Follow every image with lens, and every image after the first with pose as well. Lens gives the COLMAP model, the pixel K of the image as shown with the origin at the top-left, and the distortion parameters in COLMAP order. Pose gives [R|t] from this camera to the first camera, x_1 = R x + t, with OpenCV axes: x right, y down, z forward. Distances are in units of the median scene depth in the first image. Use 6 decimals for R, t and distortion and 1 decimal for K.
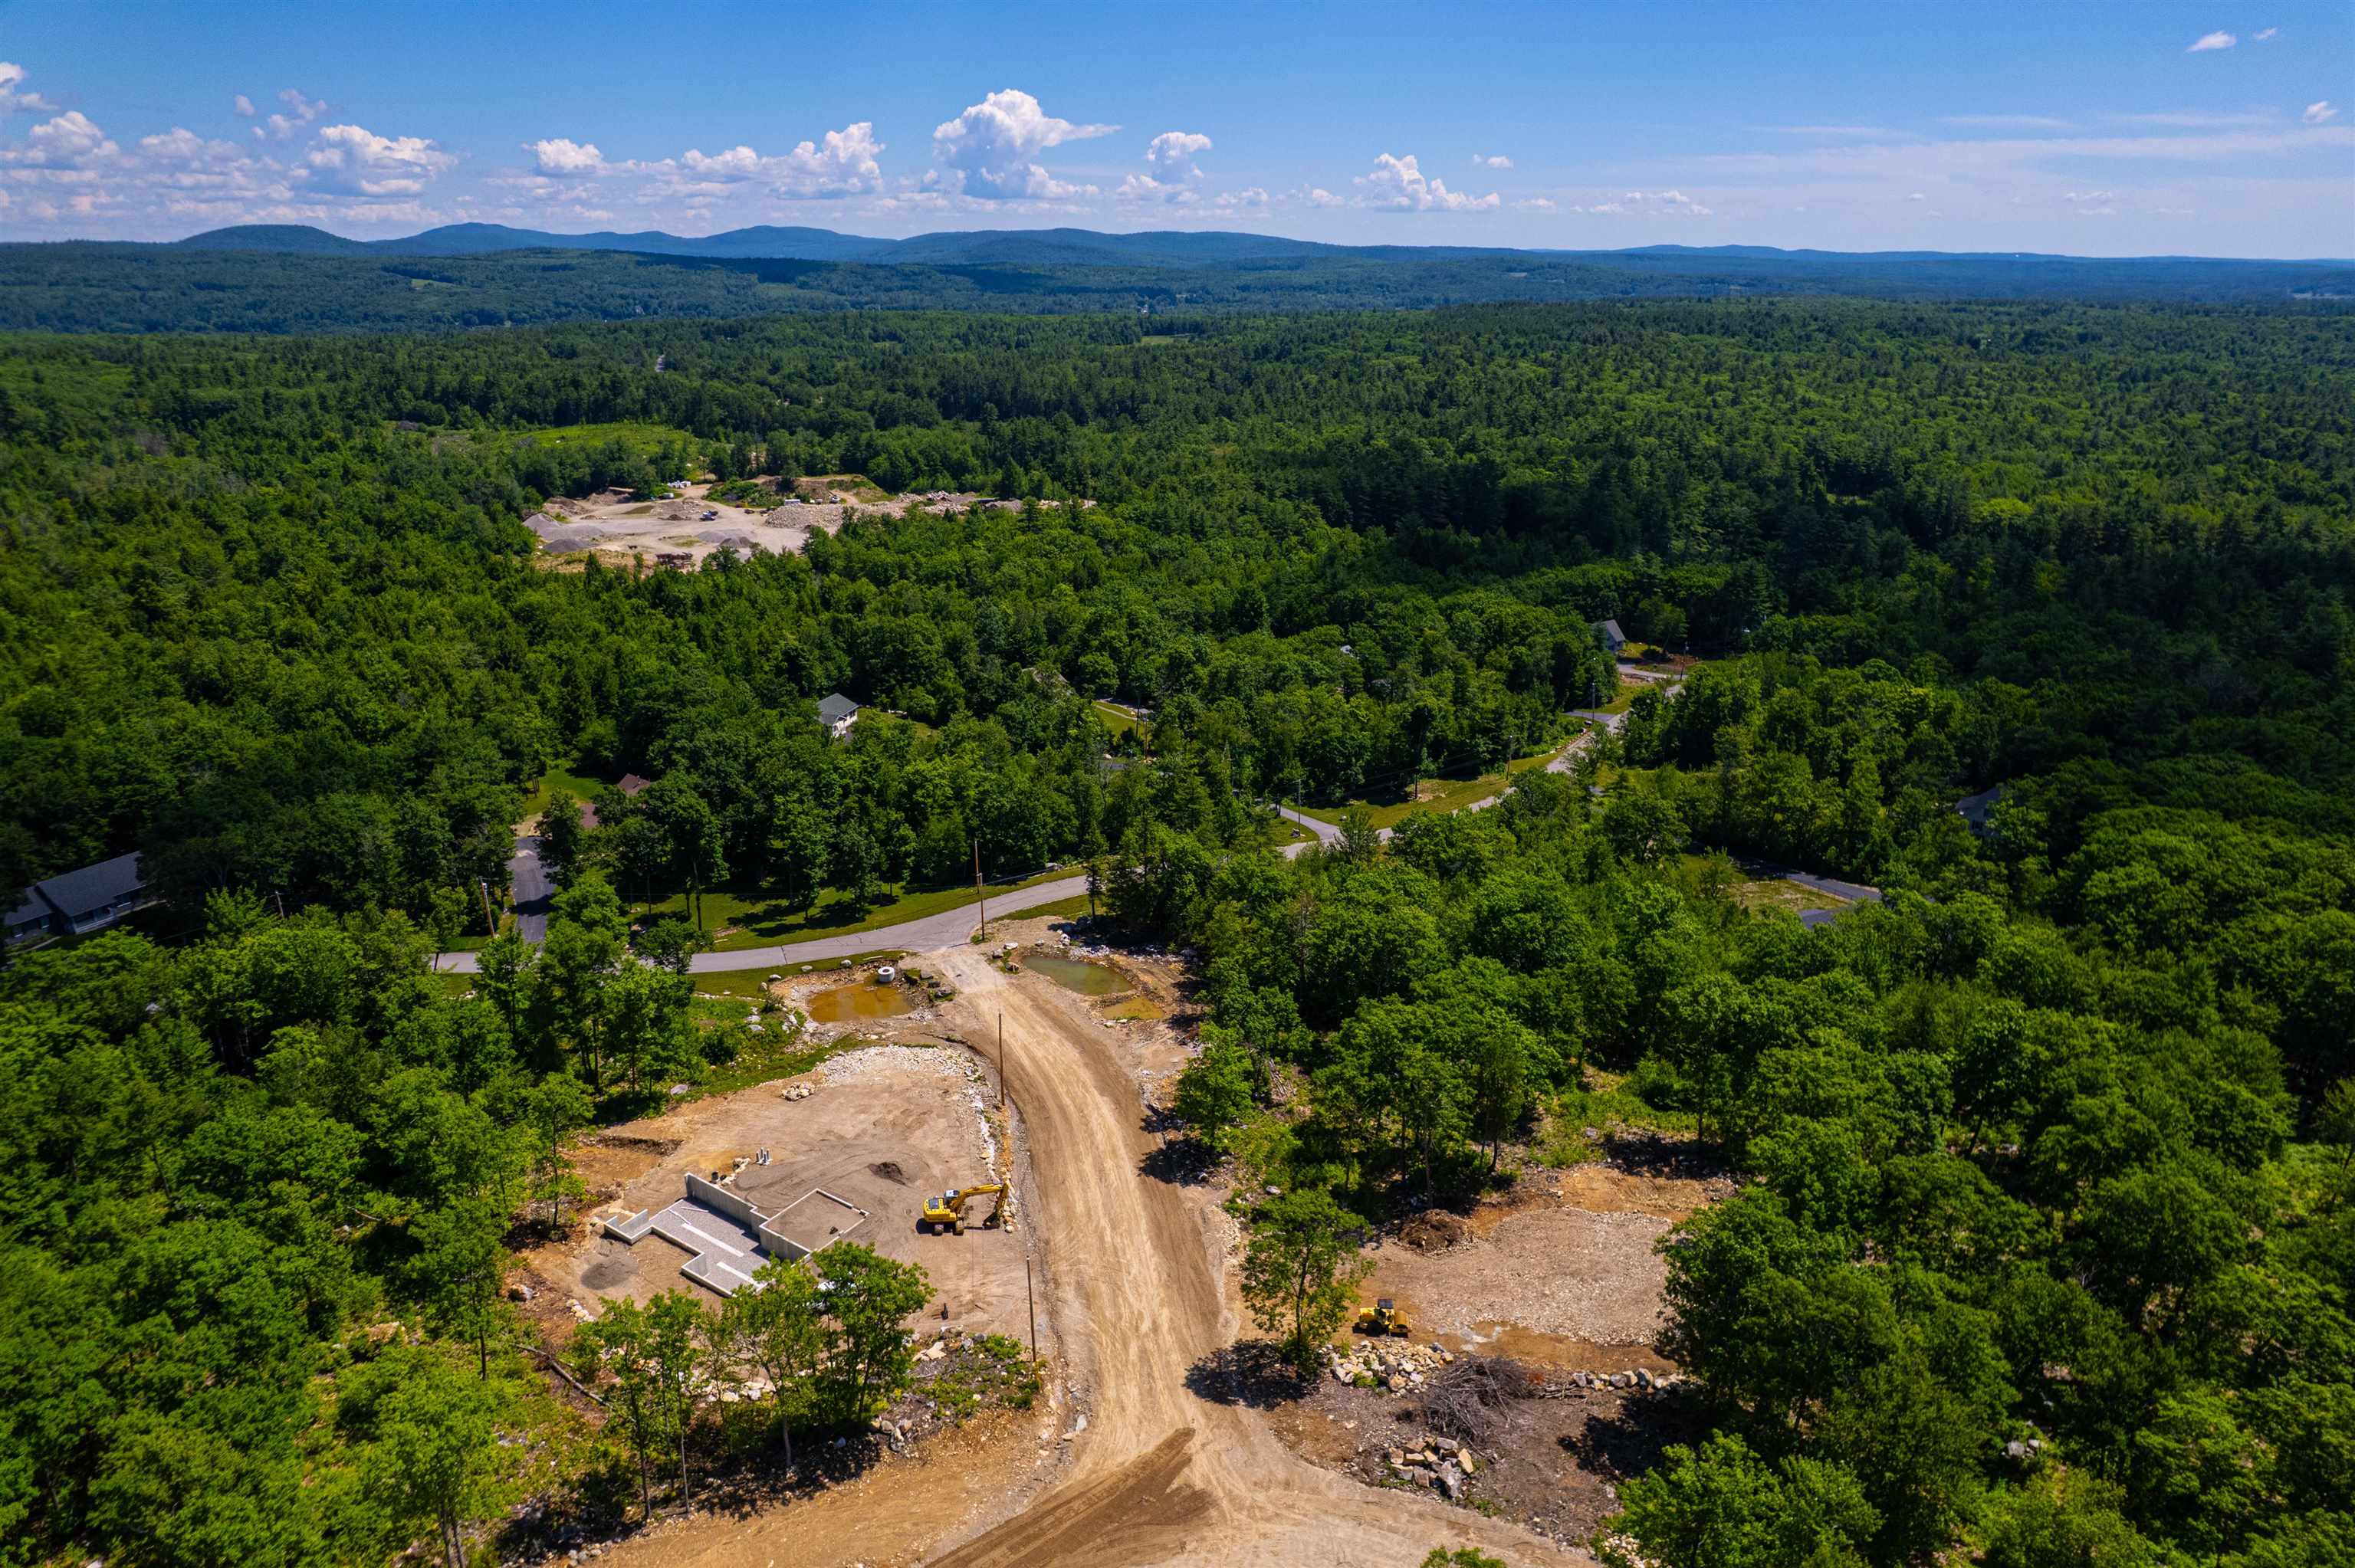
lens RADIAL K [[1500.2, 0, 1180.2], [0, 1500.2, 794.1], [0, 0, 1]] dist [-0.062823, 0.048721]
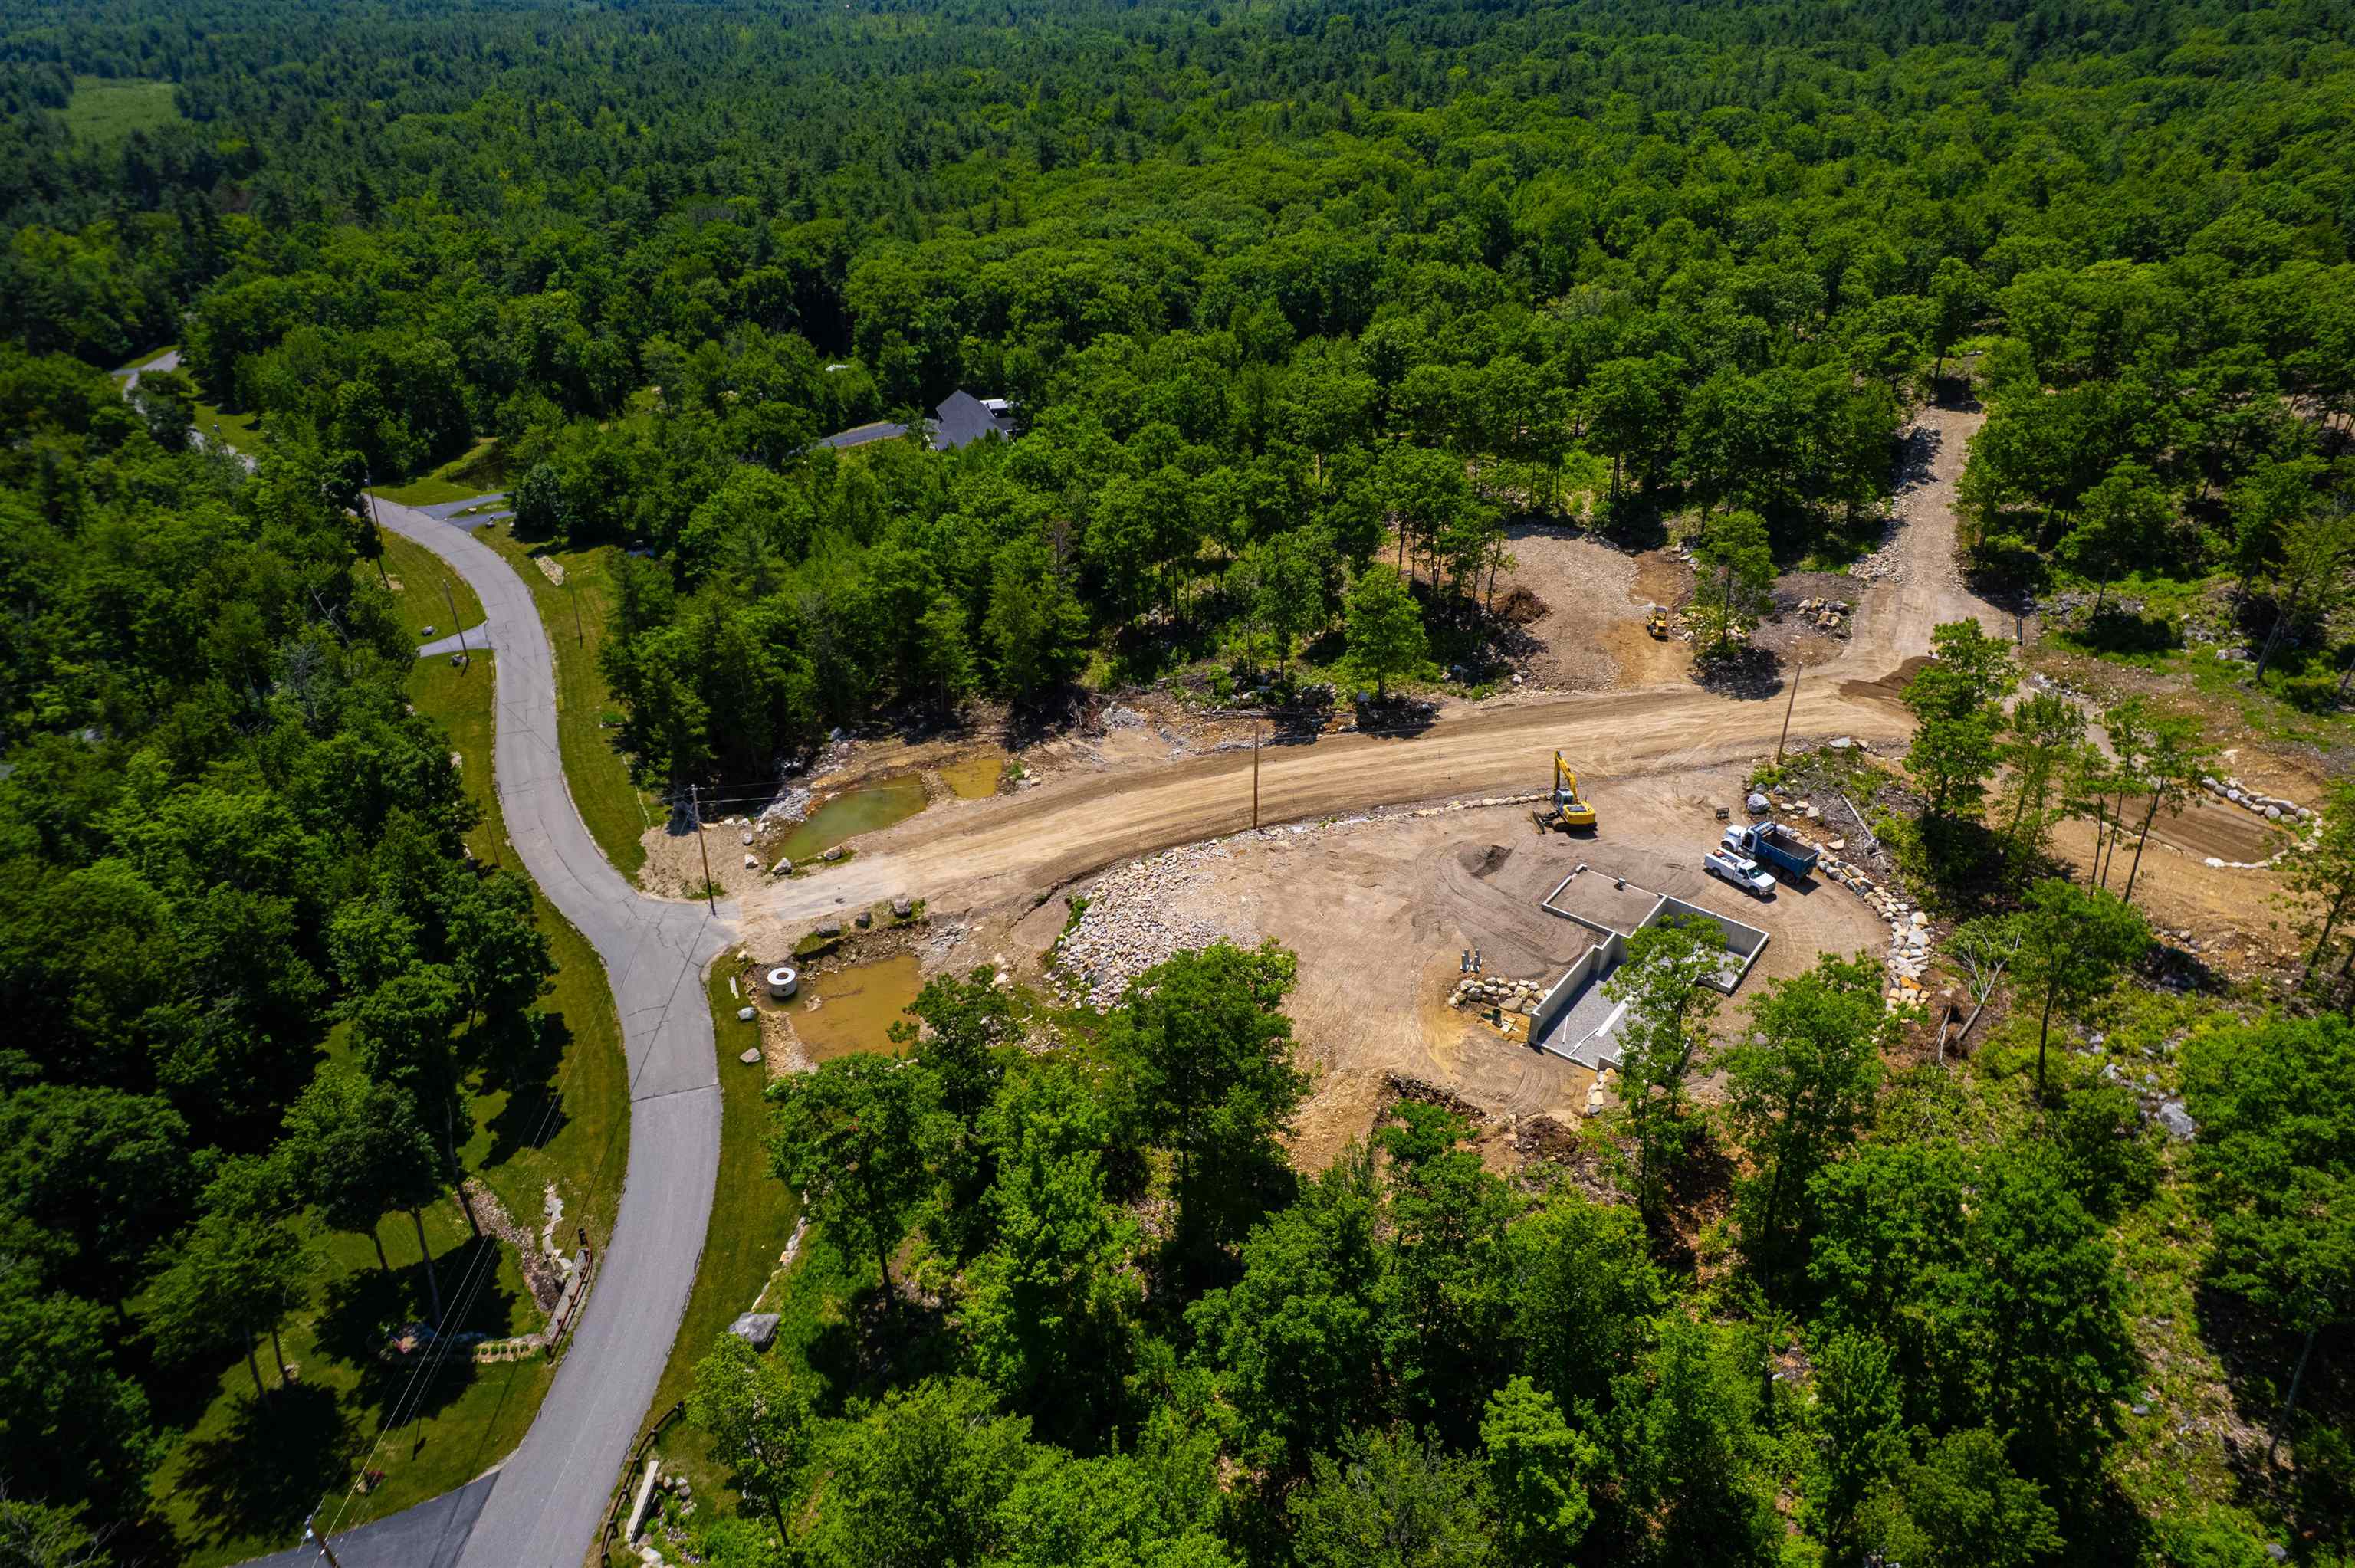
lens RADIAL K [[1500.2, 0, 1180.2], [0, 1500.2, 794.1], [0, 0, 1]] dist [-0.062823, 0.048721]
pose [[0.066897, -0.512464, 0.856099, -0.680811], [0.342437, 0.817697, 0.462718, -0.164899], [-0.937156, 0.262206, 0.230188, 0.732269]]
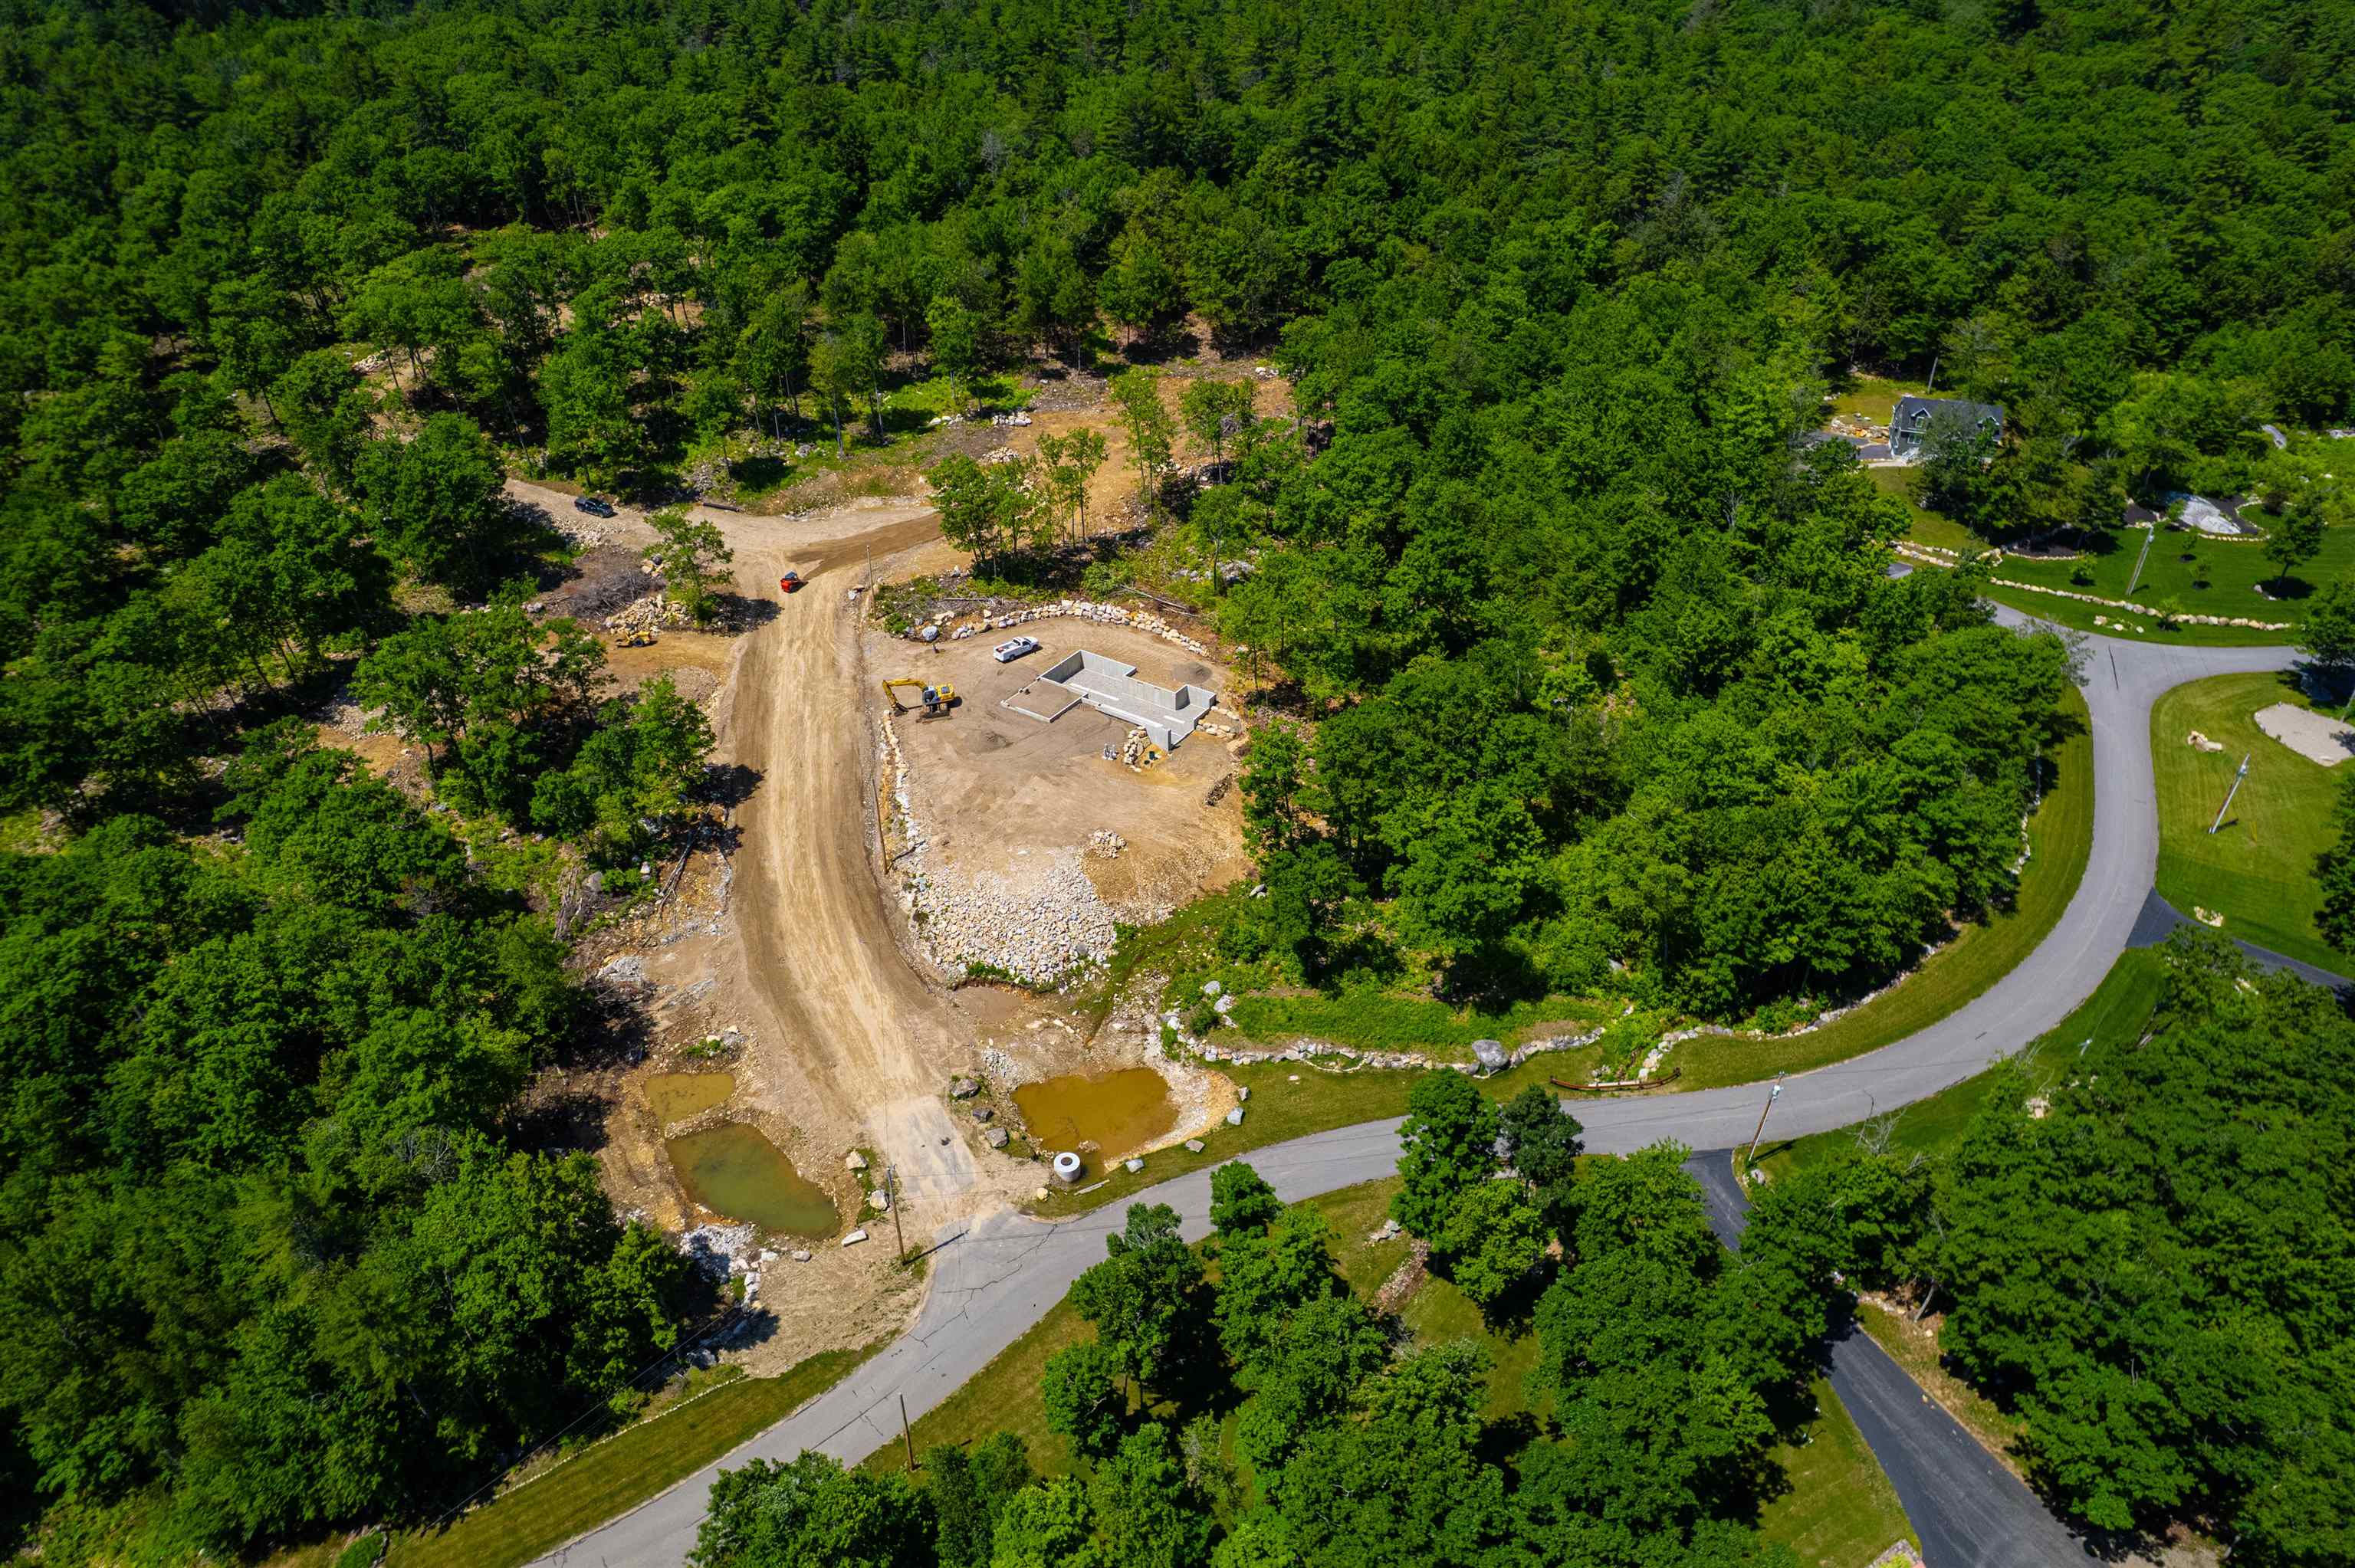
lens RADIAL K [[1500.2, 0, 1180.2], [0, 1500.2, 794.1], [0, 0, 1]] dist [-0.062823, 0.048721]
pose [[-0.999919, 0.007861, -0.010042, -0.248440], [-0.003458, 0.590818, 0.806797, -0.477675], [0.012275, 0.806766, -0.590743, 1.294319]]
